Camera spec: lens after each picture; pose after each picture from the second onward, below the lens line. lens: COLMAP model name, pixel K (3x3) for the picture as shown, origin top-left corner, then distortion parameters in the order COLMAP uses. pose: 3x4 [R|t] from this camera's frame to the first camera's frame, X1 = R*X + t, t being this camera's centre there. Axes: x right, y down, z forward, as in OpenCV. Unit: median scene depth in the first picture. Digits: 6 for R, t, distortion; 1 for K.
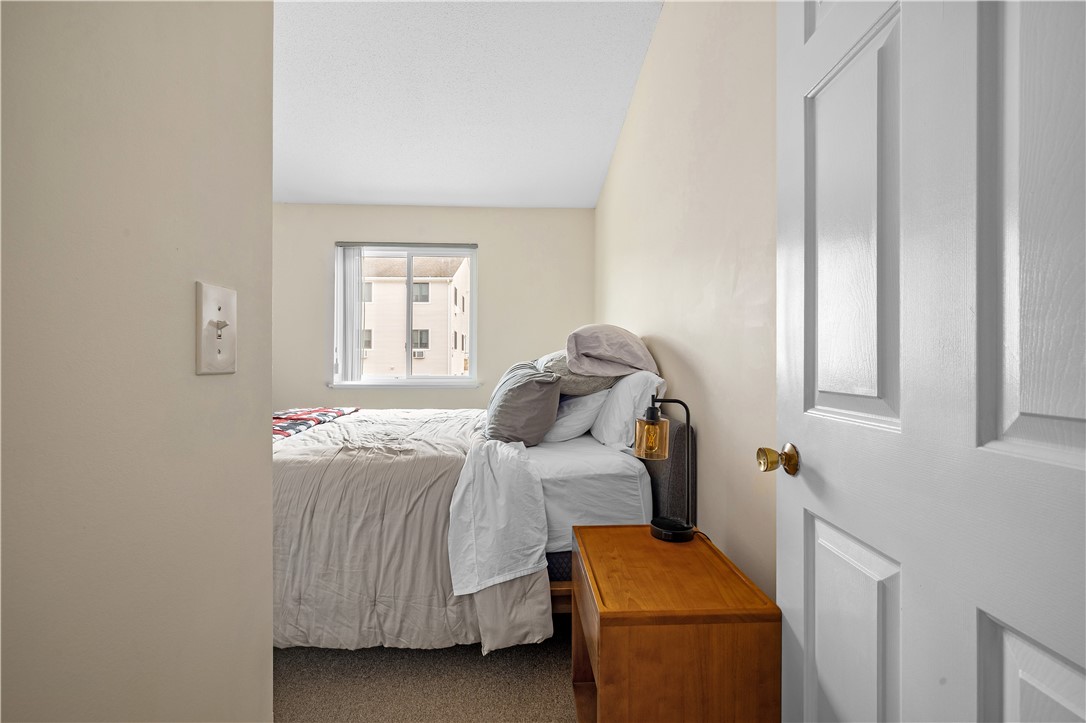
lens RADIAL K [[457.7, 0, 542.4], [0, 457.7, 355.7], [0, 0, 1]] dist [0.001601, -0.000294]
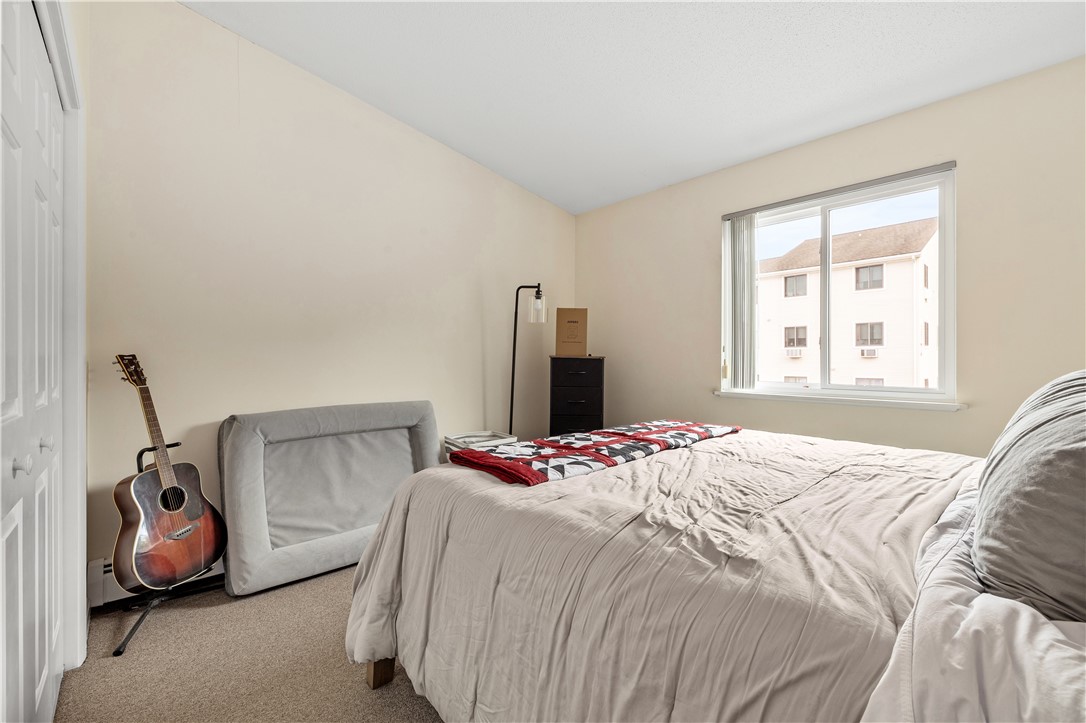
lens RADIAL K [[457.7, 0, 542.4], [0, 457.7, 355.7], [0, 0, 1]] dist [0.001601, -0.000294]
pose [[0.632005, -0.006357, -0.774938, -0.051715], [0.007310, 0.999971, -0.002241, -0.002691], [0.774930, -0.004249, 0.632033, 0.470912]]
